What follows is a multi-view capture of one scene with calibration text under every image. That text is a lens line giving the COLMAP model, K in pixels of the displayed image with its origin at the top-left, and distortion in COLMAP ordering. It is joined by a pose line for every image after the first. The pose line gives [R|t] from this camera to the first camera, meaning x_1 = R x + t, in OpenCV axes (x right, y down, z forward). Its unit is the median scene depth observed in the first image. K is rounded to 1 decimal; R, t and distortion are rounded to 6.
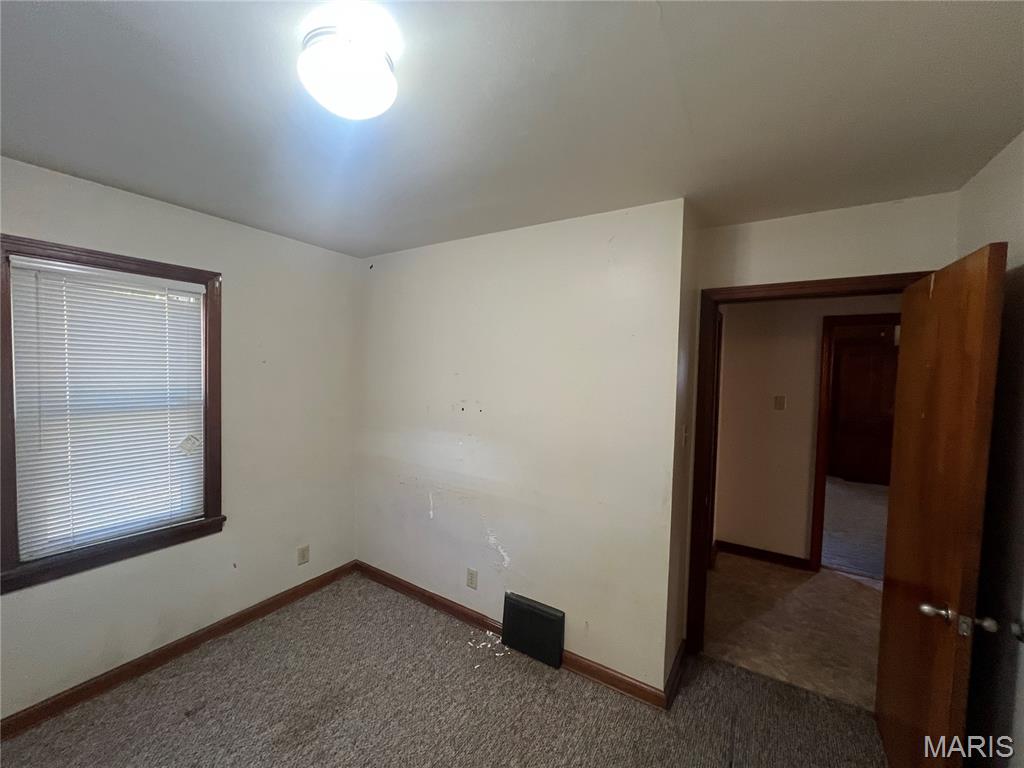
lens RADIAL K [[409.0, 0, 506.5], [0, 409.0, 385.0], [0, 0, 1]] dist [0.000214, 0.000304]
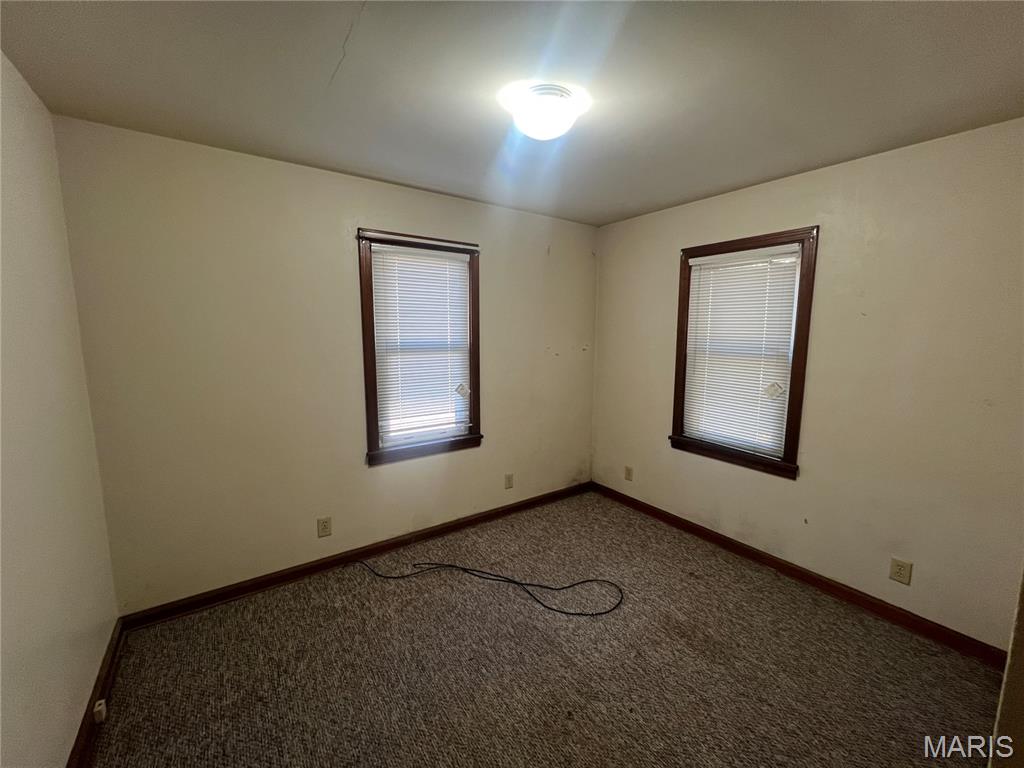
lens RADIAL K [[409.0, 0, 509.3], [0, 409.0, 384.3], [0, 0, 1]] dist [0.000214, 0.000304]
pose [[-0.380121, 0.104497, -0.919015, 0.552546], [-0.047865, 0.990044, 0.132372, 0.011940], [0.923697, 0.094306, -0.371335, 0.739066]]
